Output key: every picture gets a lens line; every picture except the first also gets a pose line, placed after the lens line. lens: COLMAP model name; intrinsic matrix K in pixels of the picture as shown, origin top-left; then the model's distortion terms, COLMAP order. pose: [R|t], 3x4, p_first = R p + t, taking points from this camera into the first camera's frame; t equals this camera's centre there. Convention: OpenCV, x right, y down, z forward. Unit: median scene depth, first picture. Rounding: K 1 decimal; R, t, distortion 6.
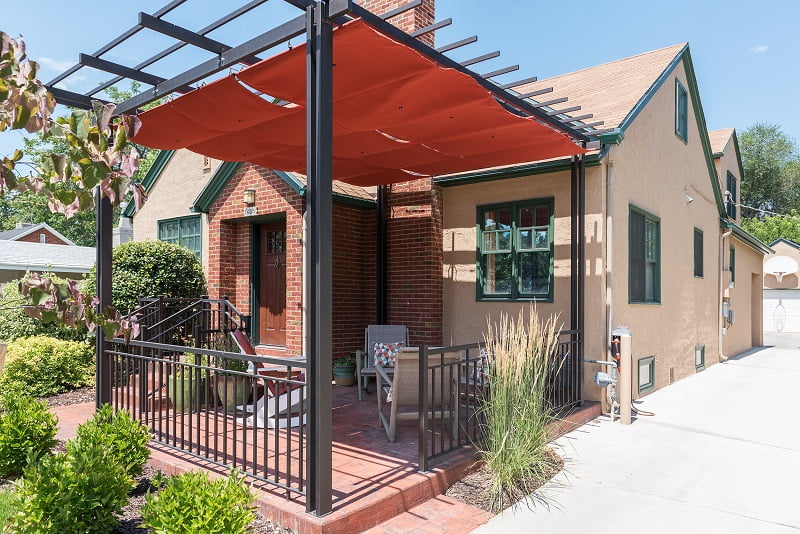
lens RADIAL K [[541.1, 0, 400.1], [0, 541.1, 269.7], [0, 0, 1]] dist [0.000827, 0.000058]
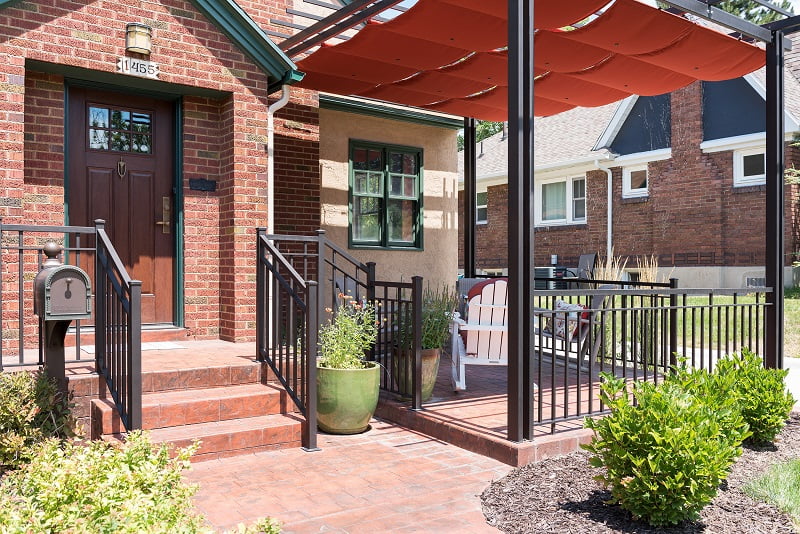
lens RADIAL K [[715.3, 0, 400.4], [0, 715.3, 267.0], [0, 0, 1]] dist [-0.014549, -0.001680]
pose [[0.265029, -0.000267, 0.964240, -0.941573], [-0.054421, 0.998402, 0.015235, 0.064929], [-0.962704, -0.056512, 0.264591, 0.607579]]
